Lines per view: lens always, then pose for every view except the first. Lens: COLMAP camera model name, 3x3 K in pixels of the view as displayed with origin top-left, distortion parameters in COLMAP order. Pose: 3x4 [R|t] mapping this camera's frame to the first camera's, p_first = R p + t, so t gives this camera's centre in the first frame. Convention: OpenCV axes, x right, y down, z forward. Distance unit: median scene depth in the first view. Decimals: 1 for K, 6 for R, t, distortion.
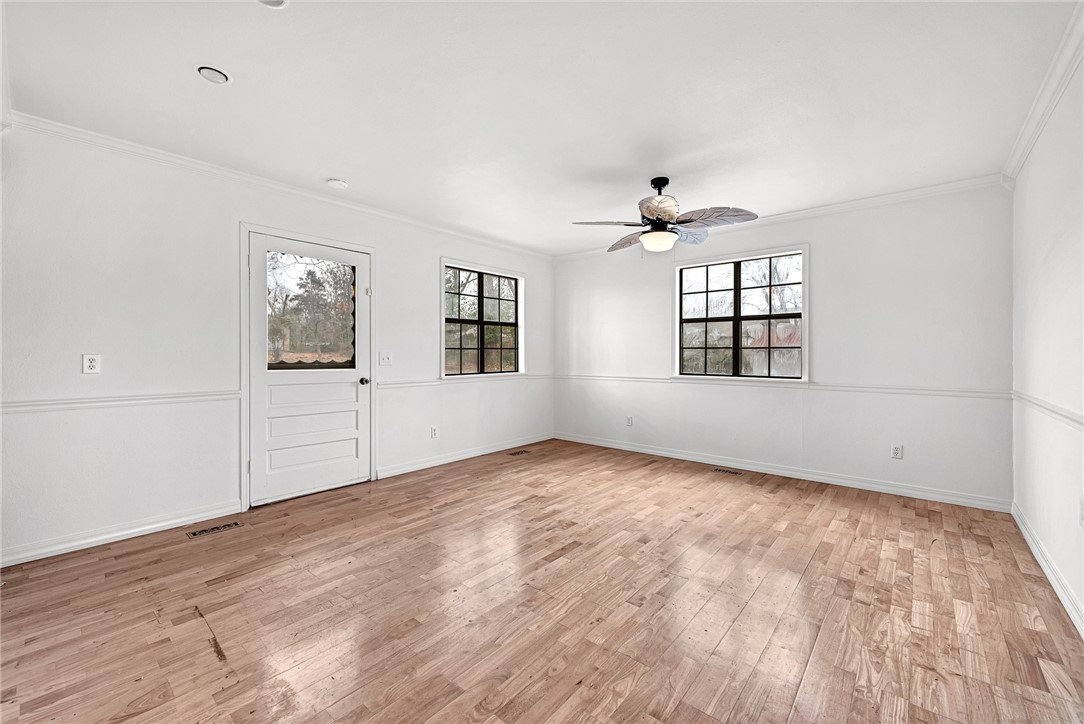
lens RADIAL K [[435.3, 0, 542.9], [0, 435.3, 359.1], [0, 0, 1]] dist [0.007950, -0.001370]
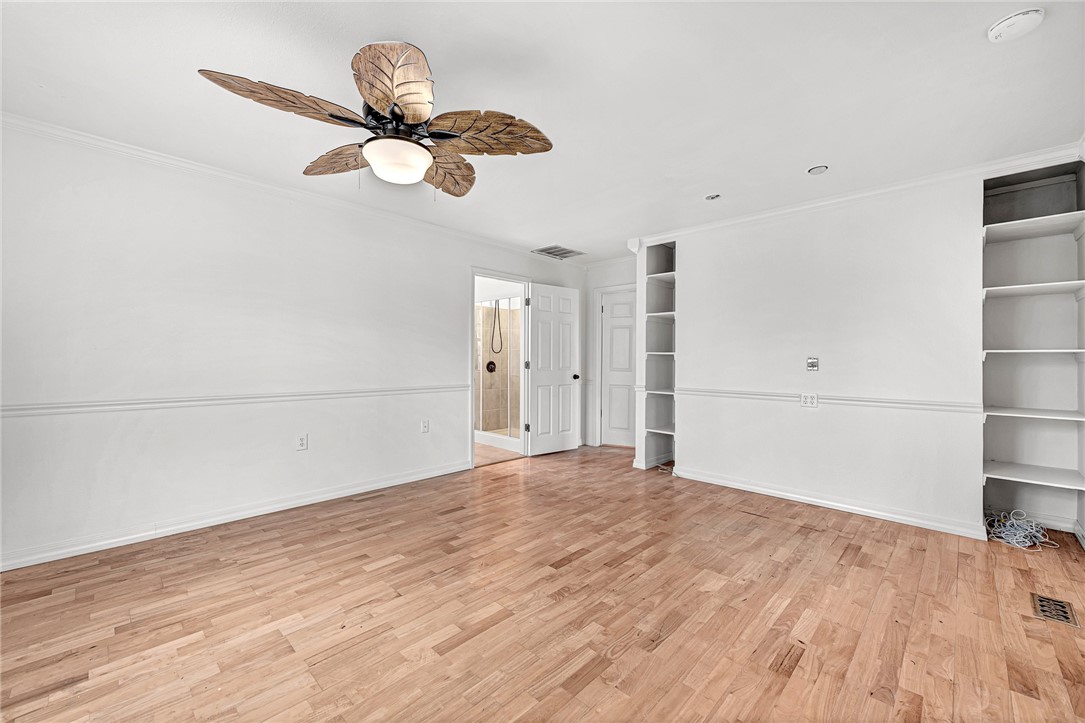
lens RADIAL K [[435.7, 0, 546.0], [0, 435.7, 359.6], [0, 0, 1]] dist [0.007950, -0.001370]
pose [[-0.998671, -0.006602, 0.051114, 0.055663], [-0.005973, 0.999905, 0.012456, -0.026102], [-0.051191, 0.012134, -0.998615, 1.986602]]
